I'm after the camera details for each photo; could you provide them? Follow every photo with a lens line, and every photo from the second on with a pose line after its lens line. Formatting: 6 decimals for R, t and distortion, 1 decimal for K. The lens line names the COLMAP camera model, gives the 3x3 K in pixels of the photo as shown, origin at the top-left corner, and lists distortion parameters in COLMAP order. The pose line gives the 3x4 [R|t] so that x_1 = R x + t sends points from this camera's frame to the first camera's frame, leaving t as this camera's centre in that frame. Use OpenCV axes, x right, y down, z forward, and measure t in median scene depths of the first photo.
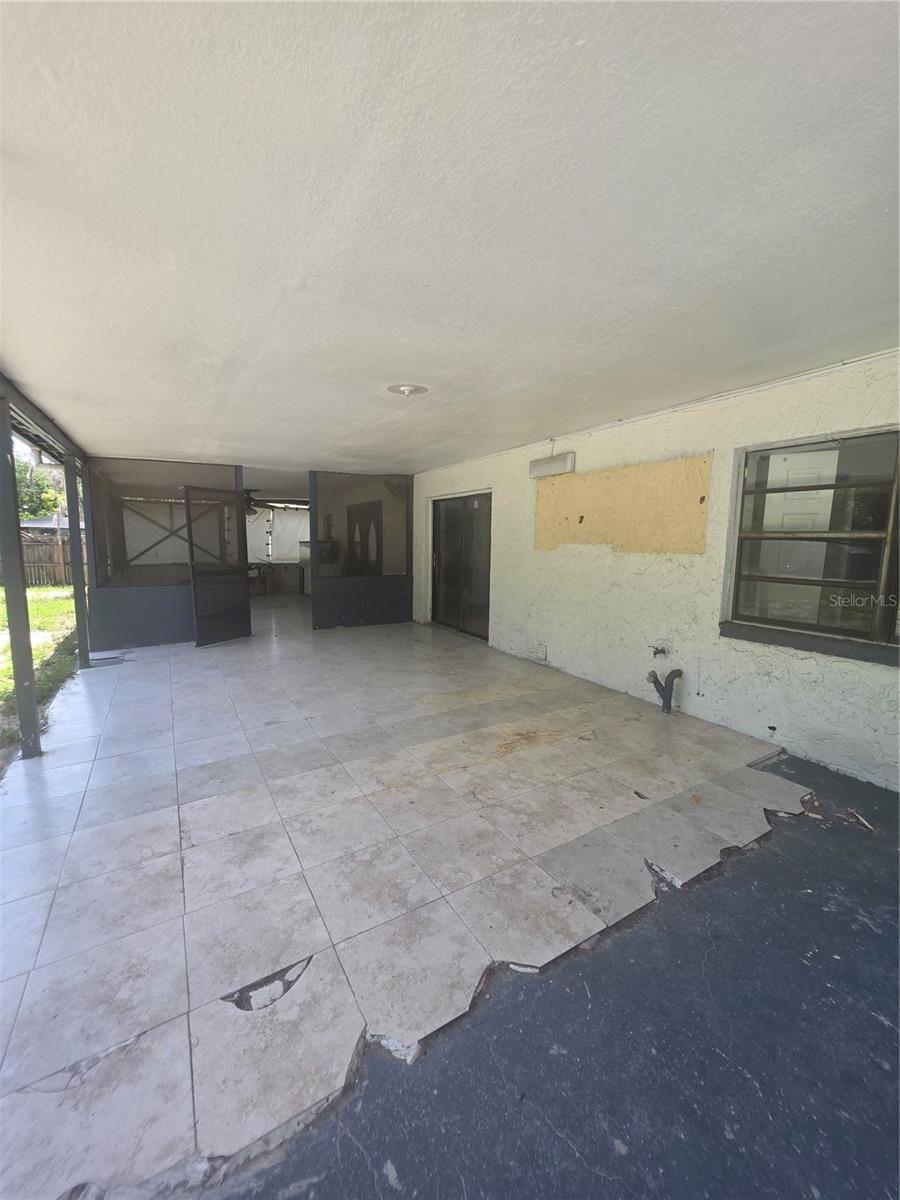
lens RADIAL K [[483.5, 0, 455.2], [0, 483.5, 598.6], [0, 0, 1]] dist [0.002154, 0.000145]
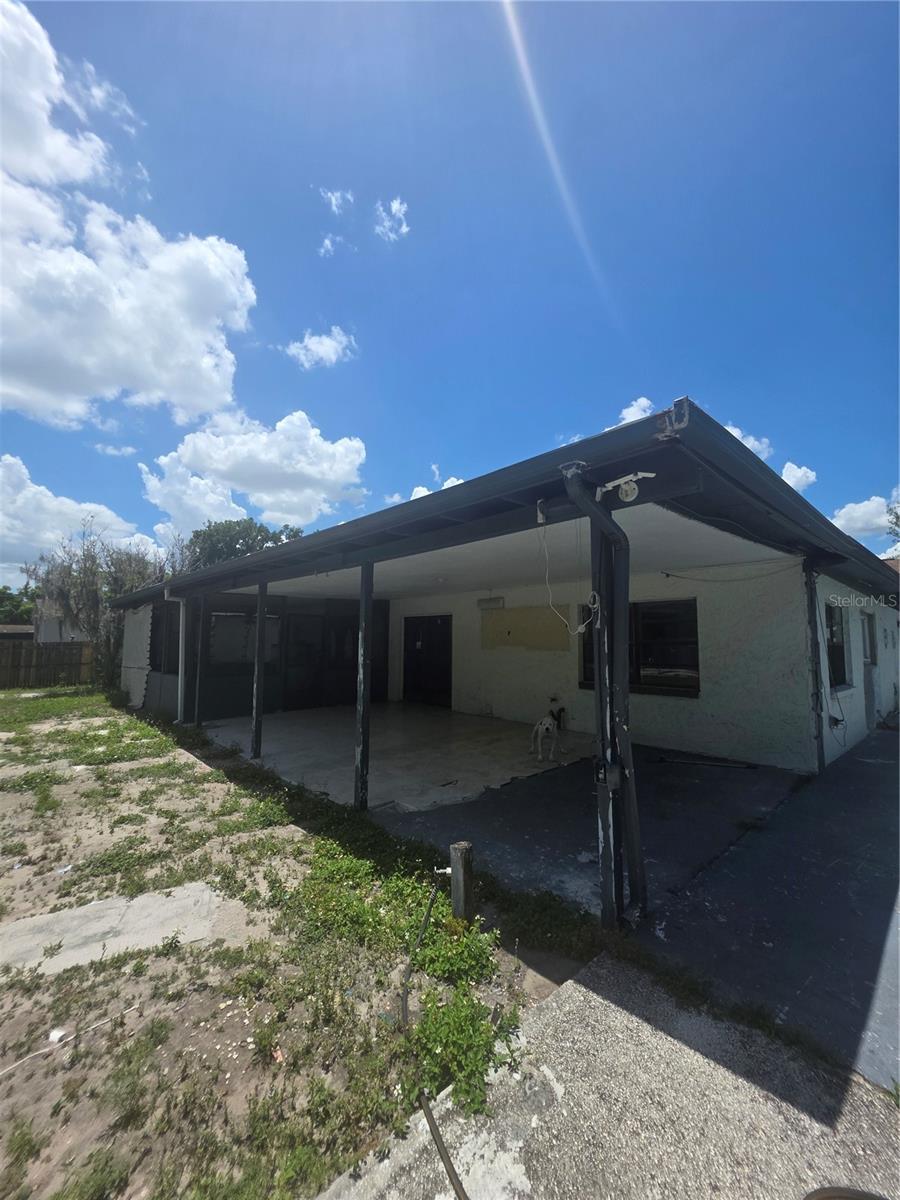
lens RADIAL K [[483.5, 0, 447.4], [0, 483.5, 602.1], [0, 0, 1]] dist [0.002154, 0.000145]
pose [[0.980035, 0.012007, 0.198464, -0.330285], [0.027154, 0.980740, -0.193423, 0.070538], [-0.196964, 0.194951, 0.960833, -0.738118]]
